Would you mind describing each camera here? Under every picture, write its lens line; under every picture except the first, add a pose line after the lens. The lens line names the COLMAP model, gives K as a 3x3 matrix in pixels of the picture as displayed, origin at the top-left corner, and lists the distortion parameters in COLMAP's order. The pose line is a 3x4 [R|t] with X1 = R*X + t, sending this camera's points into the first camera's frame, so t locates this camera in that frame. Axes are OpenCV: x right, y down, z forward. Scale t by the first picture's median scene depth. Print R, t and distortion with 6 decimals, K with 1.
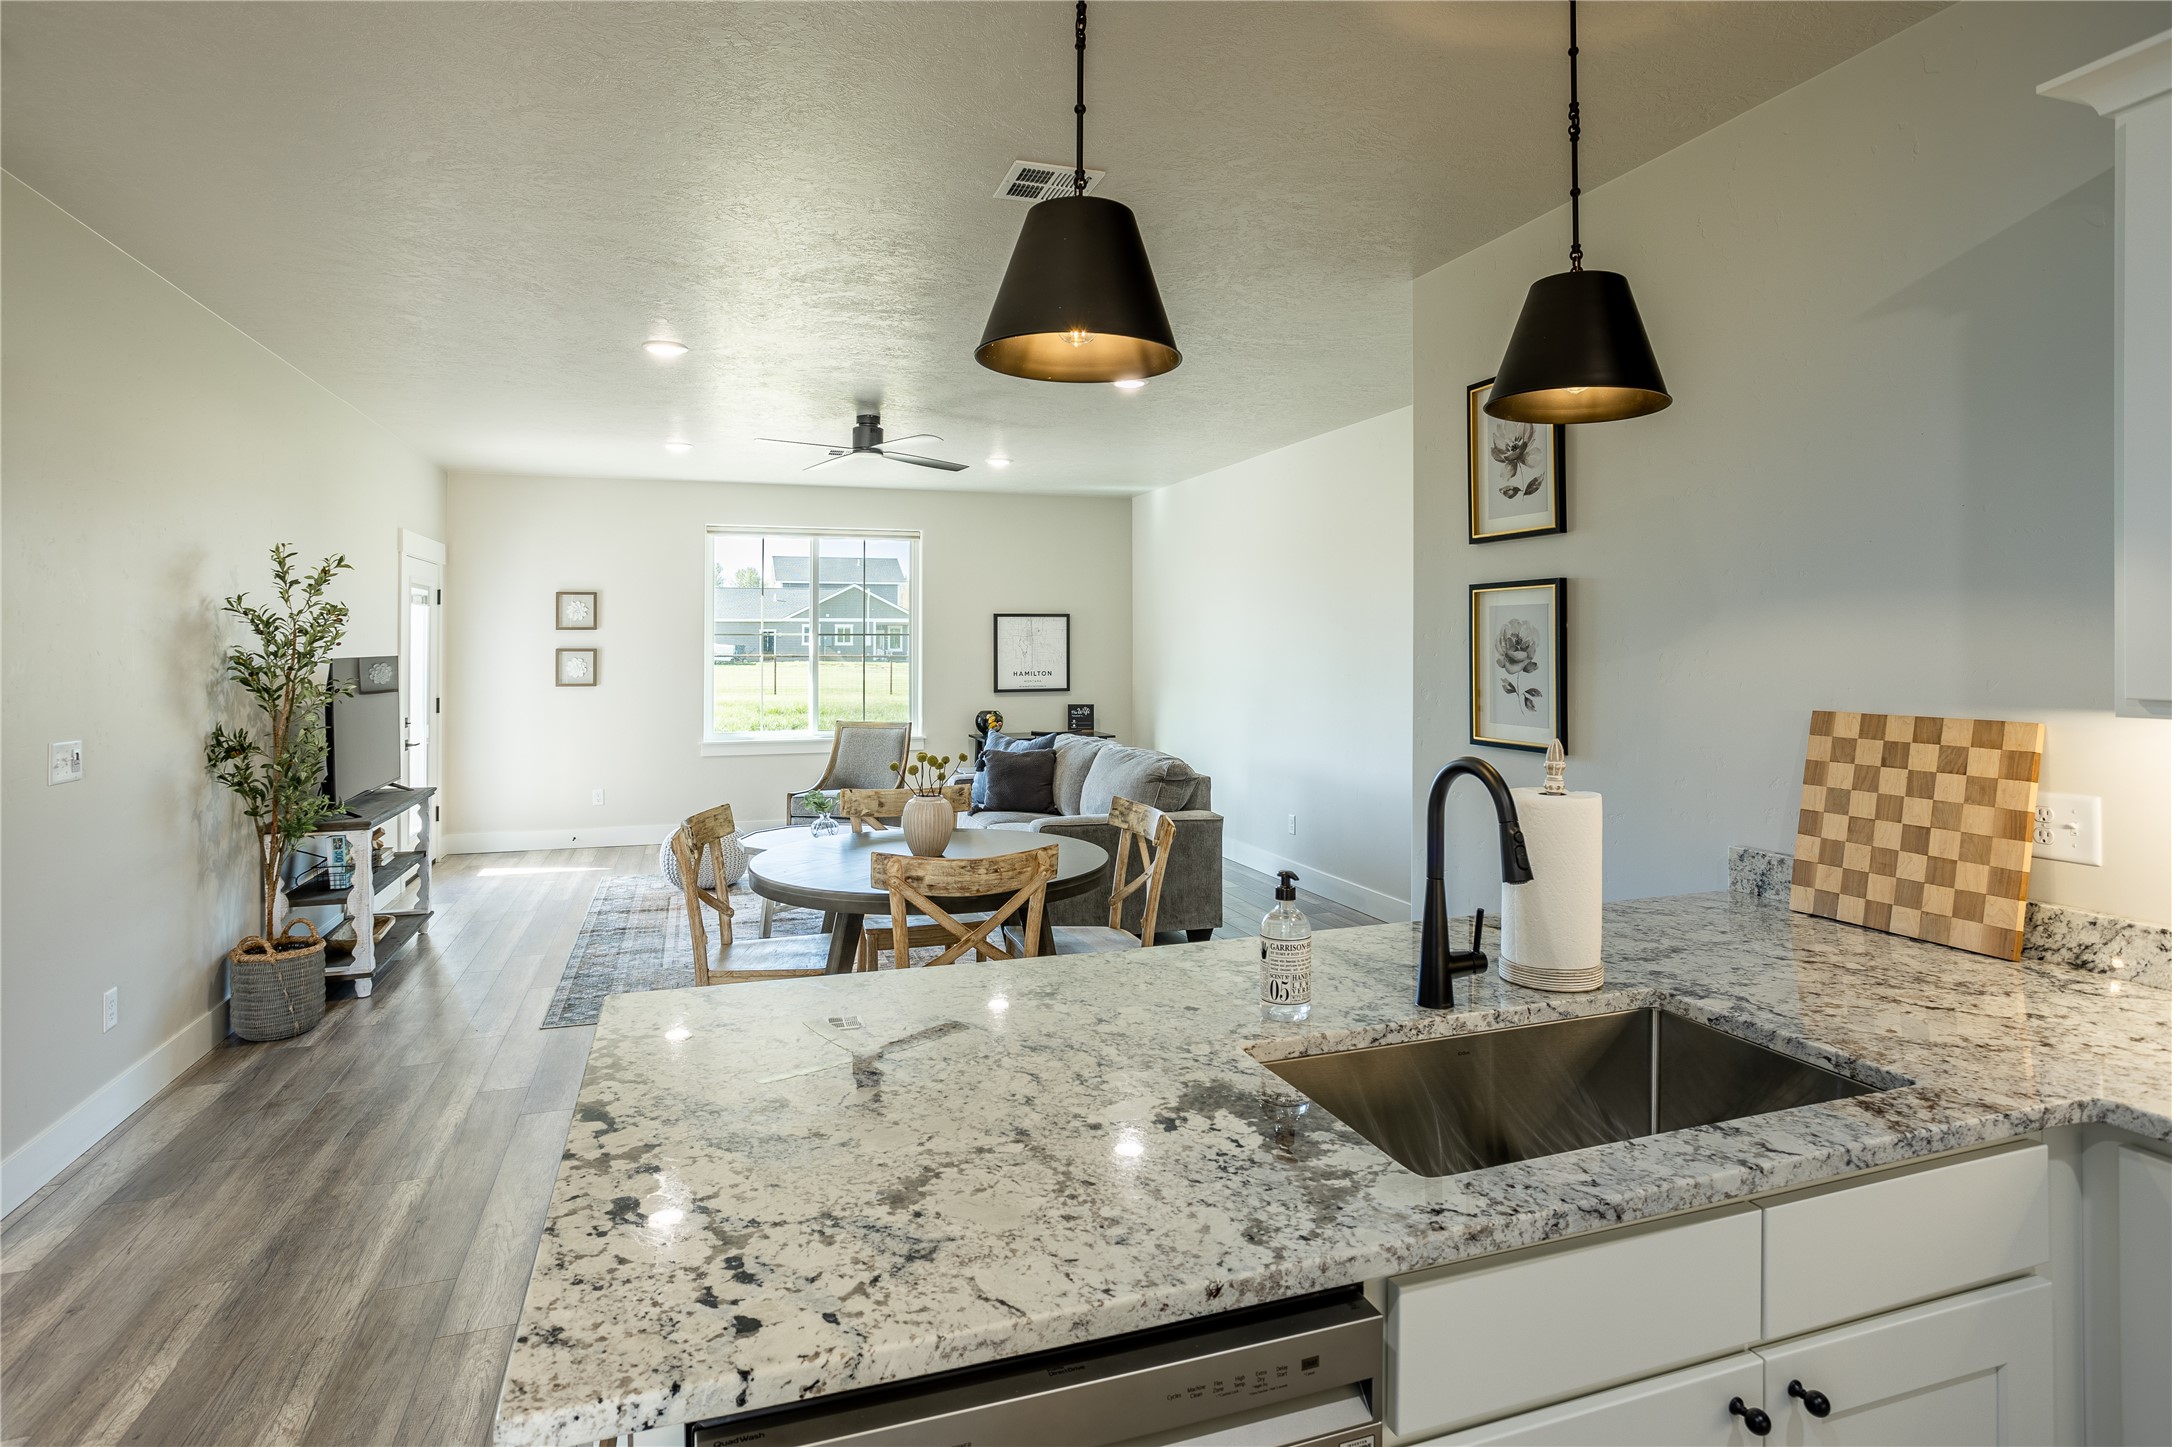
lens RADIAL K [[1132.5, 0, 1080.6], [0, 1132.5, 642.8], [0, 0, 1]] dist [-0.040803, 0.024285]
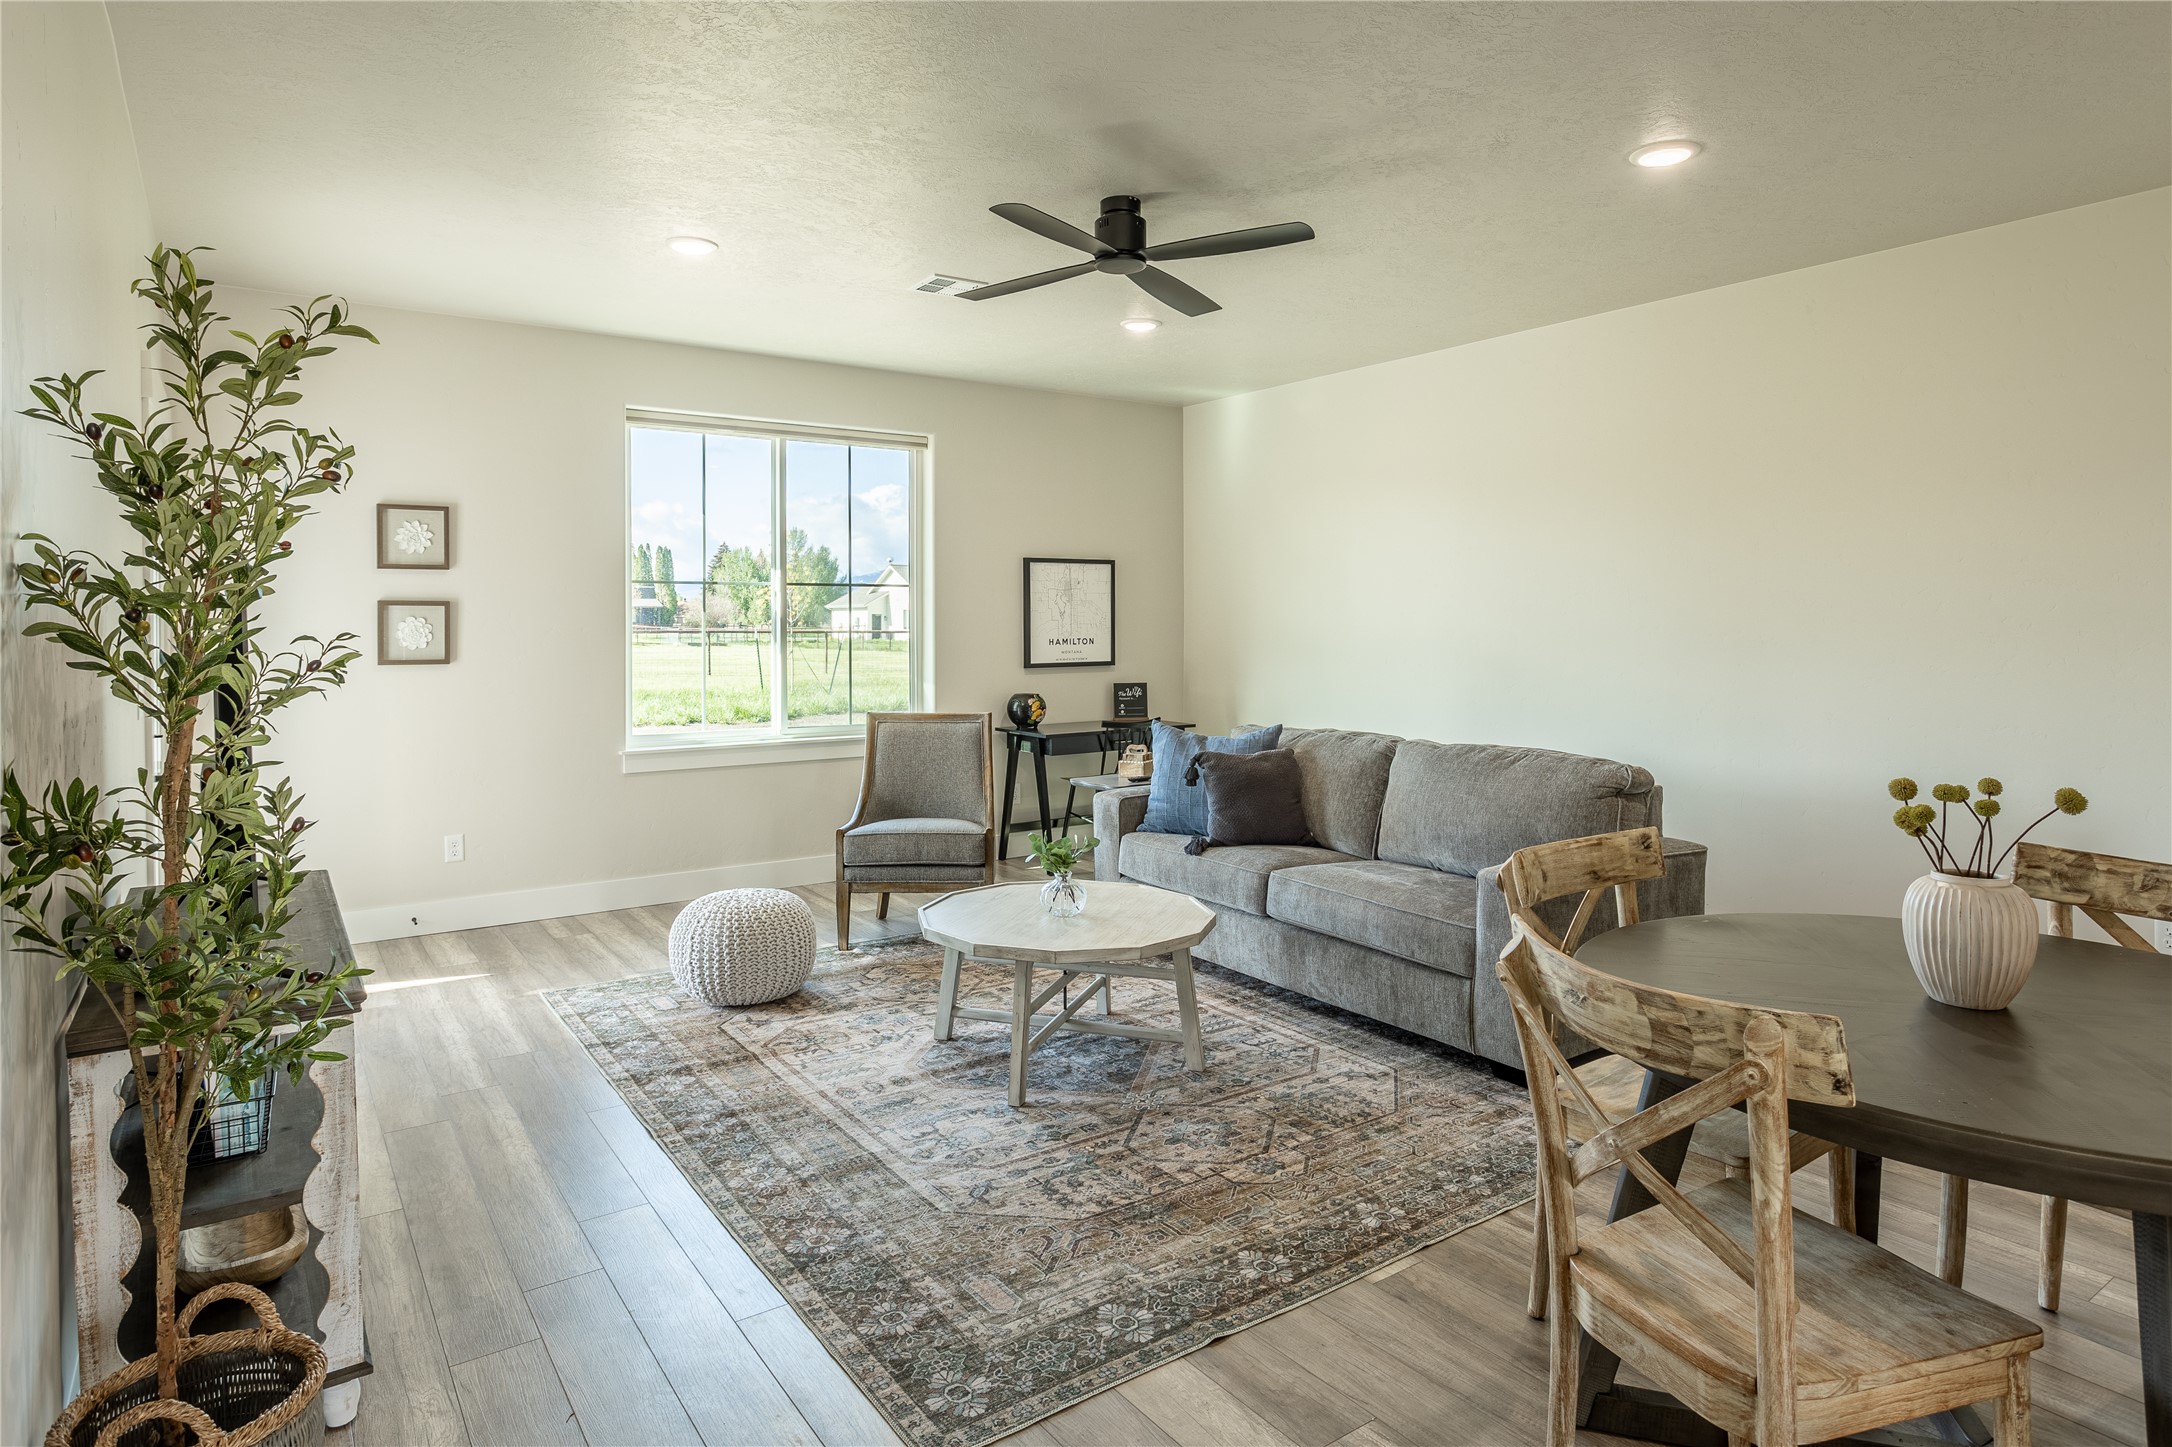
lens RADIAL K [[1211.1, 0, 1082.4], [0, 1211.1, 643.1], [0, 0, 1]] dist [-0.001729, 0.000274]
pose [[0.961136, -0.005032, 0.276030, -0.284419], [-0.000511, 0.999800, 0.020007, 0.014433], [-0.276075, -0.019370, 0.960941, 0.287798]]
